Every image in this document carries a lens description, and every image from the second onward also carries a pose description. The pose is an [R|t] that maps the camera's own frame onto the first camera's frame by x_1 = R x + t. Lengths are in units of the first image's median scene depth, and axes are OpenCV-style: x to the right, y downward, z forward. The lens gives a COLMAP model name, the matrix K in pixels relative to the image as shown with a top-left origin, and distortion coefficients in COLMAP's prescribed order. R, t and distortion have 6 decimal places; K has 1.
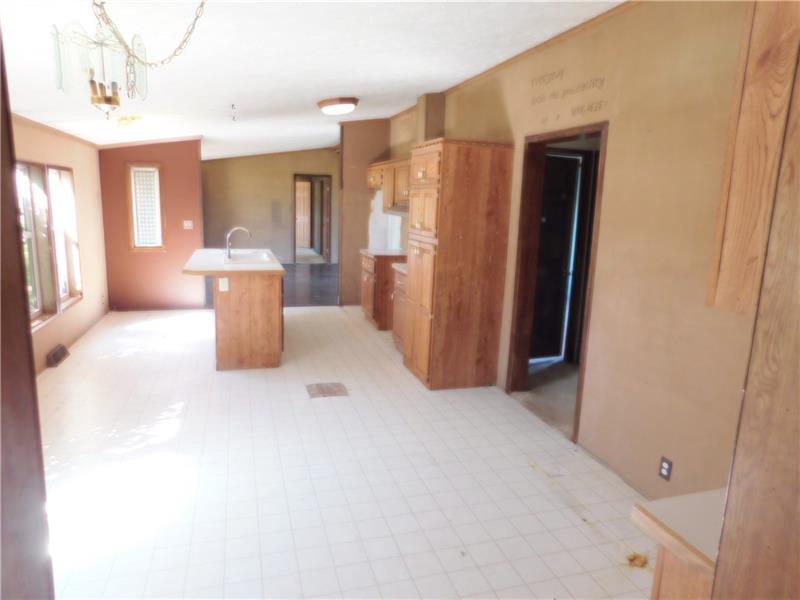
lens RADIAL K [[536.5, 0, 401.8], [0, 536.5, 301.4], [0, 0, 1]] dist [-0.023063, -0.000680]
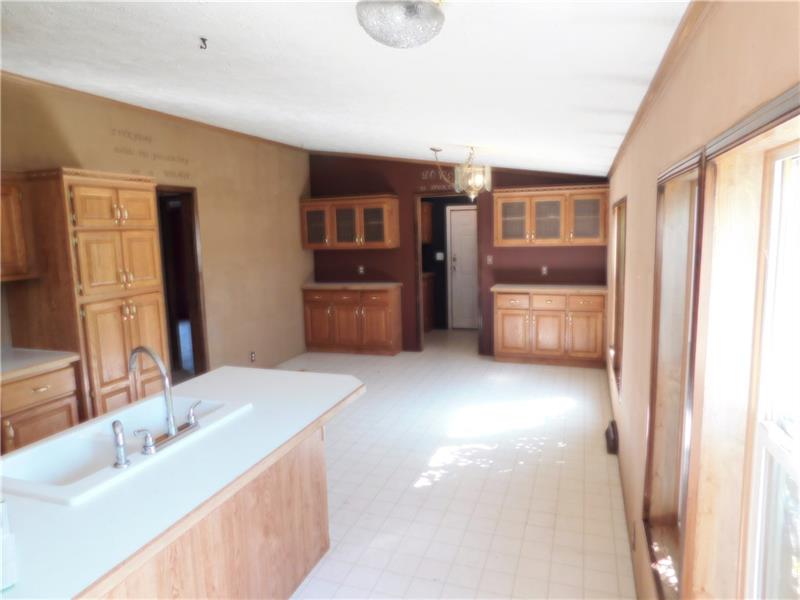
lens RADIAL K [[536.5, 0, 400.8], [0, 536.5, 300.1], [0, 0, 1]] dist [-0.023063, -0.000680]
pose [[-0.814443, -0.094119, 0.572560, -0.918409], [0.105671, 0.946197, 0.305851, -0.380167], [-0.570541, 0.309601, -0.760678, 1.691485]]
